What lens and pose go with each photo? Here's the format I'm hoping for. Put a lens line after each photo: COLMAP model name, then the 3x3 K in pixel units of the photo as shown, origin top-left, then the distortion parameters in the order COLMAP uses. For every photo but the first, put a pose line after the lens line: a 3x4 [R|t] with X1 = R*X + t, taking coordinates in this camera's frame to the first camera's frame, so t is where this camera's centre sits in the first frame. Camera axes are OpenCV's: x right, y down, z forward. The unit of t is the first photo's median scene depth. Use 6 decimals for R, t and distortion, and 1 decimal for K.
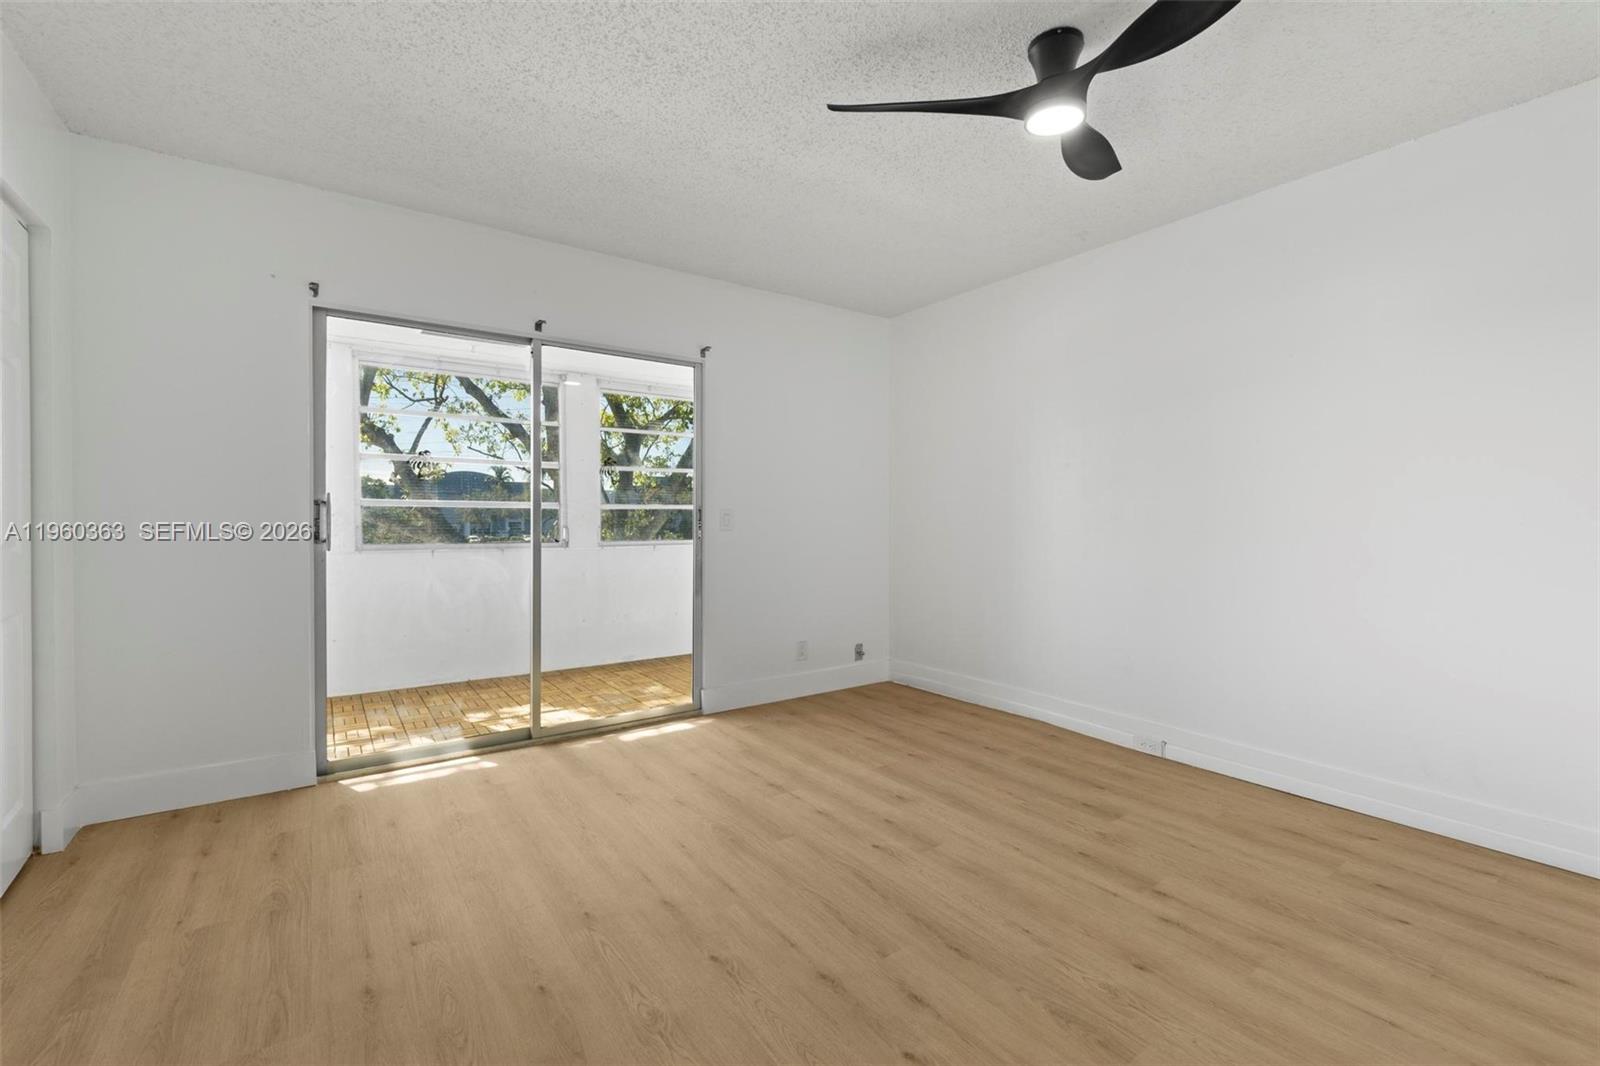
lens RADIAL K [[705.9, 0, 806.1], [0, 705.9, 527.8], [0, 0, 1]] dist [-0.002414, -0.000420]
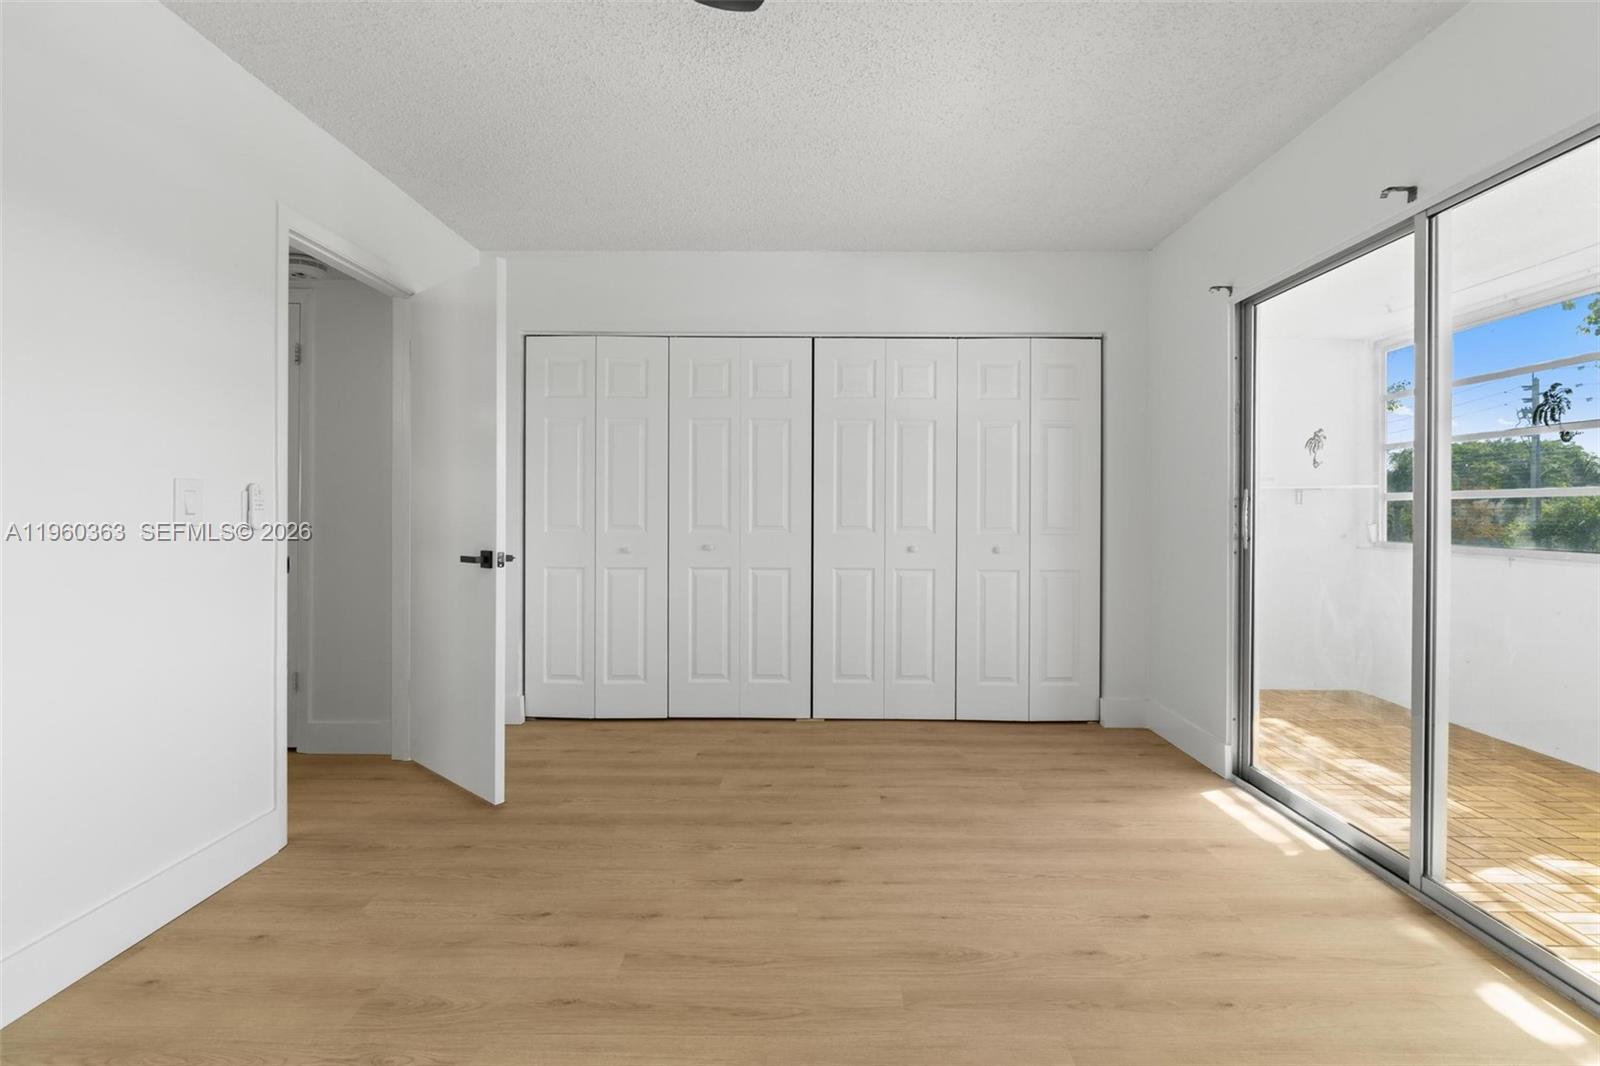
lens RADIAL K [[705.9, 0, 805.6], [0, 705.9, 519.8], [0, 0, 1]] dist [-0.002414, -0.000420]
pose [[-0.603189, 0.005307, -0.797581, 0.679701], [-0.015153, 0.999721, 0.018112, -0.020623], [0.797455, 0.023011, -0.602940, 1.629360]]
